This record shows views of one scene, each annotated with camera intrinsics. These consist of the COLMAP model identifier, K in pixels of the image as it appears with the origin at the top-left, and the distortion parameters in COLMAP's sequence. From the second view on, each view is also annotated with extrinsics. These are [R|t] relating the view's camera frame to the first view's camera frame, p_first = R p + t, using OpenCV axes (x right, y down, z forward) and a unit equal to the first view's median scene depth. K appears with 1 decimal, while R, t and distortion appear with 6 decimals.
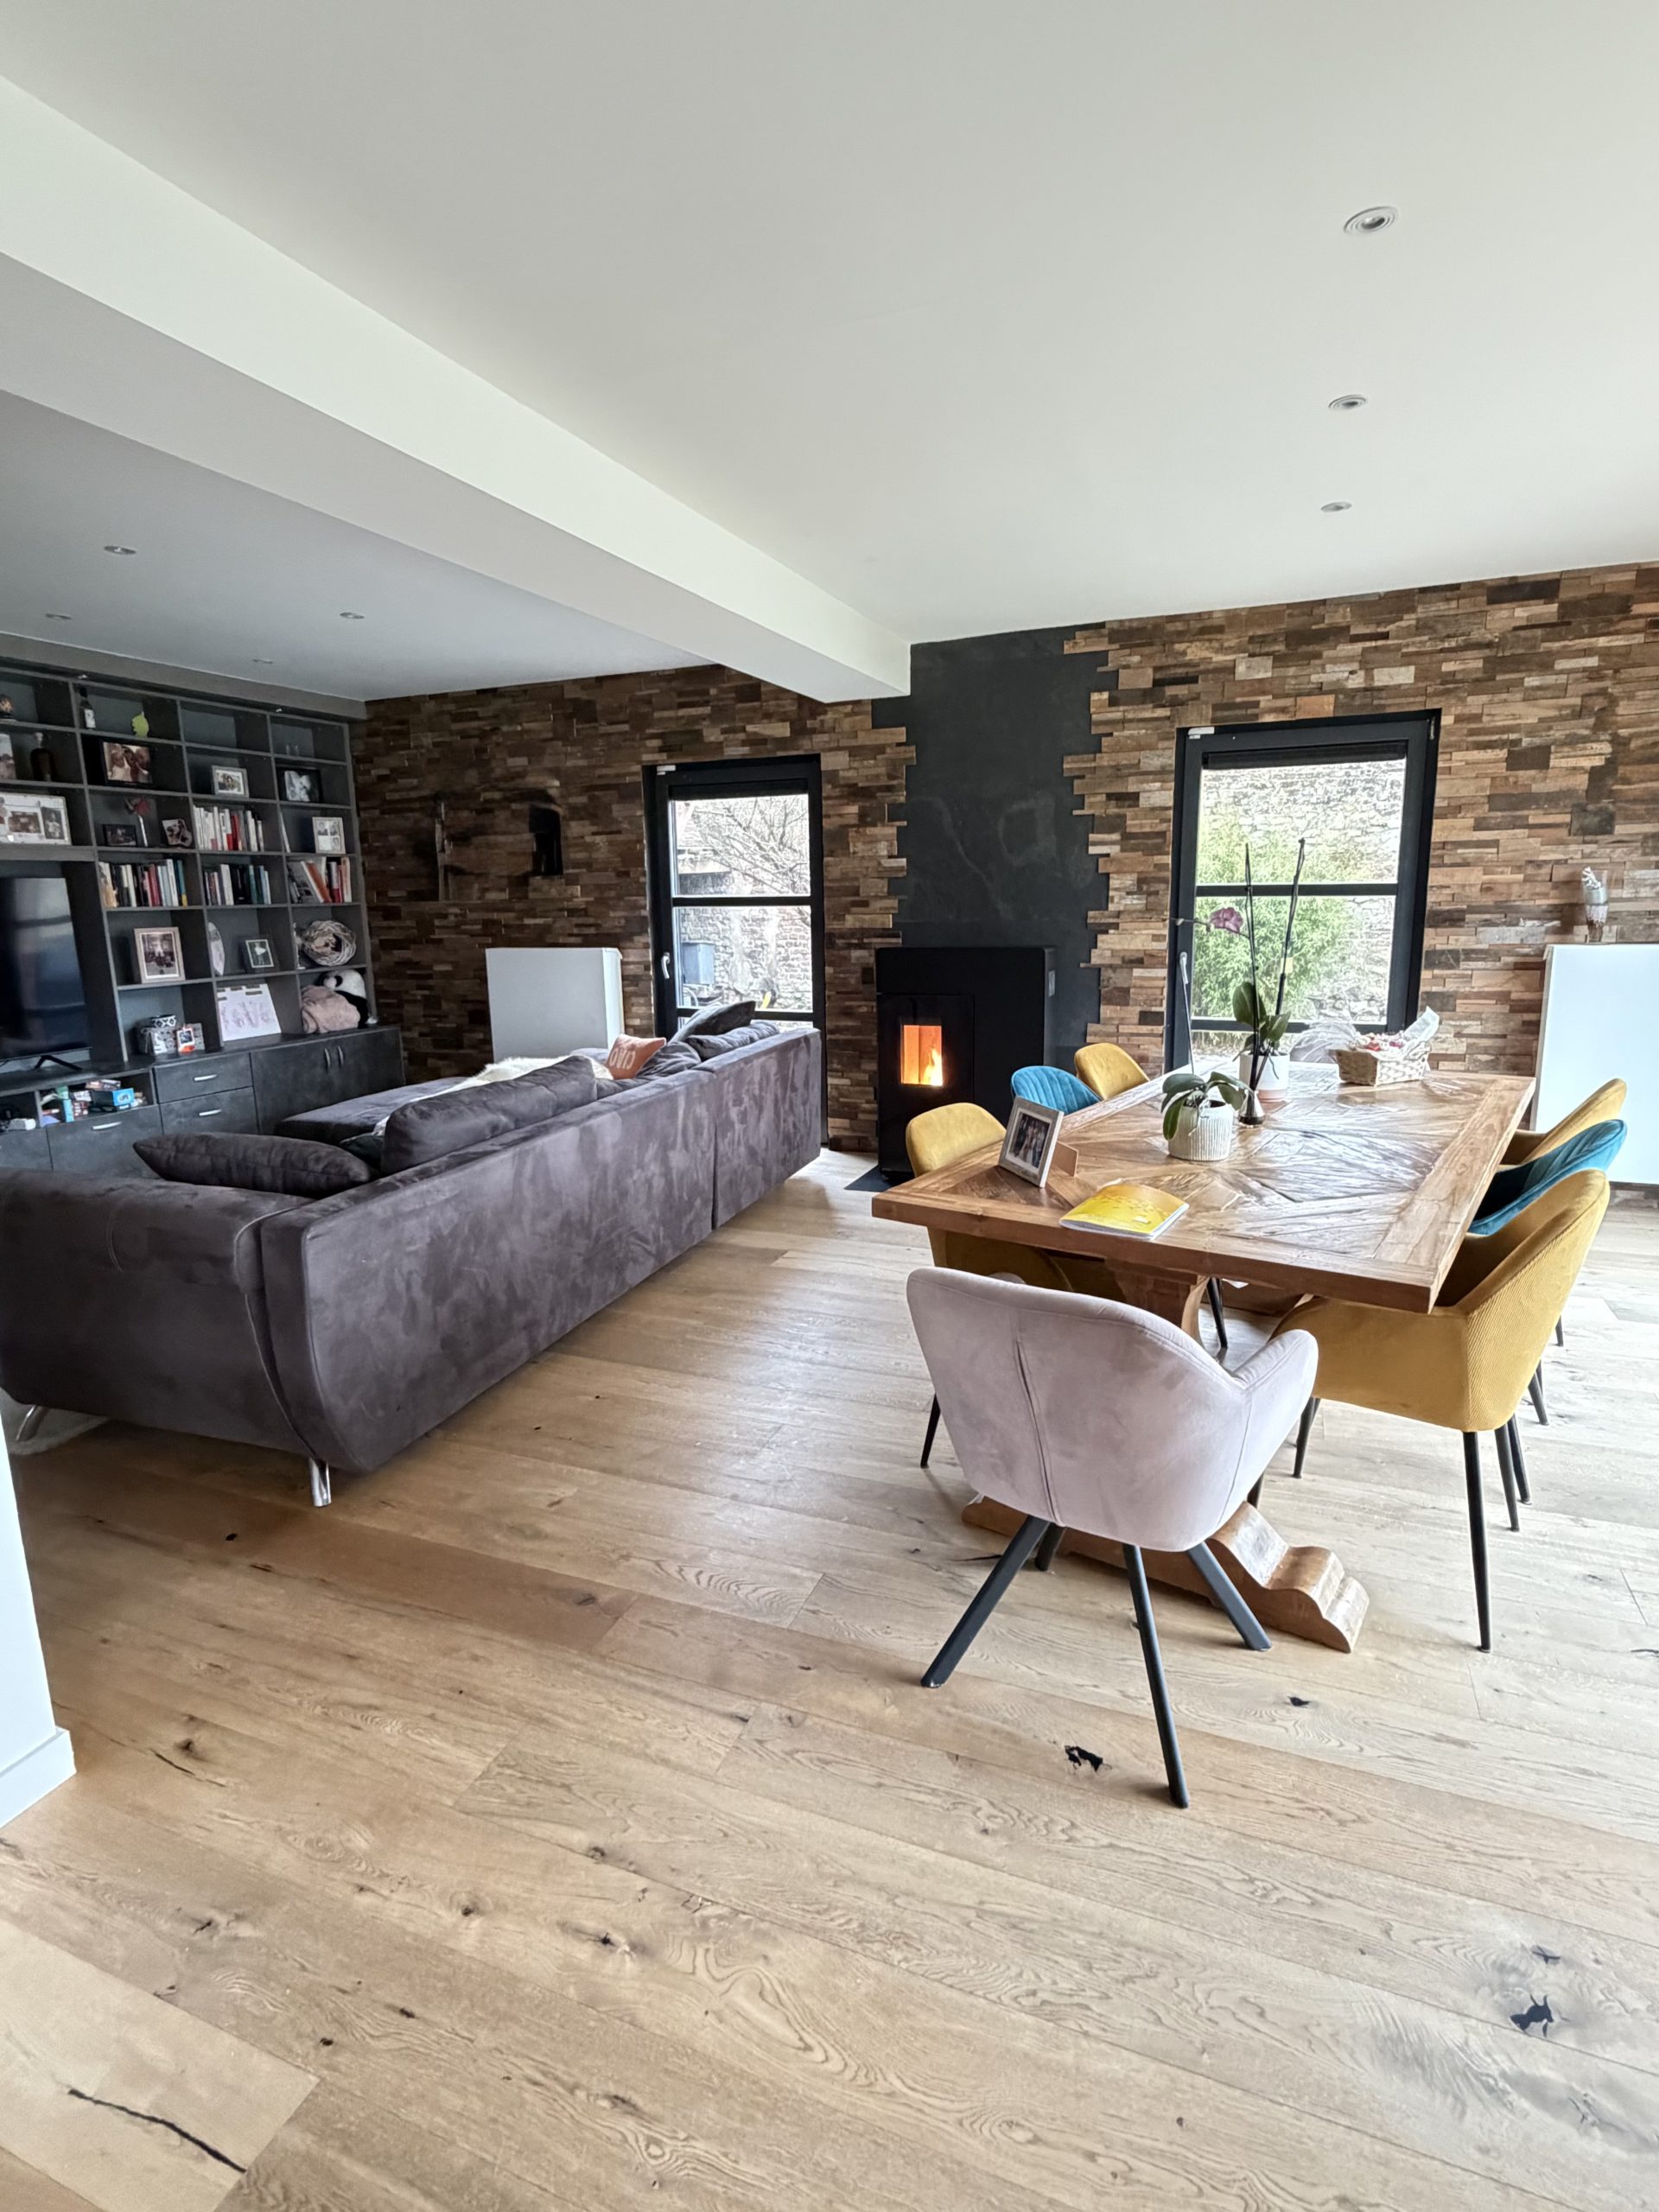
lens RADIAL K [[1233.9, 0, 837.1], [0, 1233.9, 1119.1], [0, 0, 1]] dist [-0.005136, -0.000865]
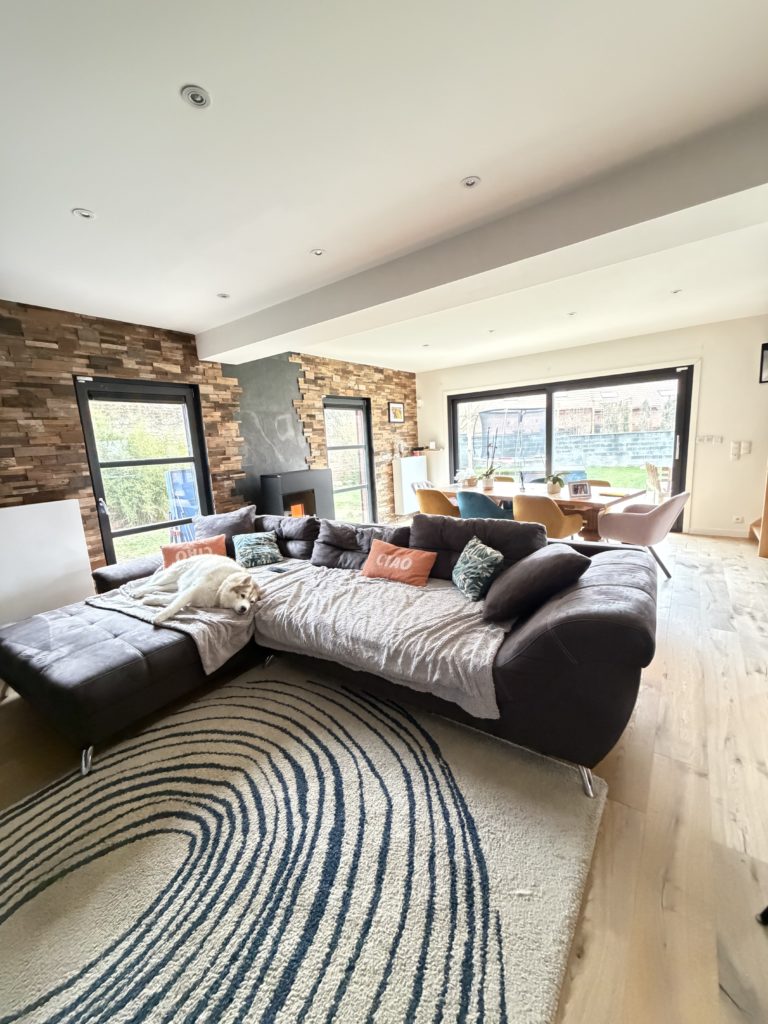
lens RADIAL K [[411.5, 0, 383.1], [0, 411.5, 511.6], [0, 0, 1]] dist [-0.000193, -0.000019]
pose [[0.212296, -0.152422, 0.965245, -0.602978], [0.237701, 0.966148, 0.100285, -0.093053], [-0.947855, 0.208149, 0.241340, 0.586584]]
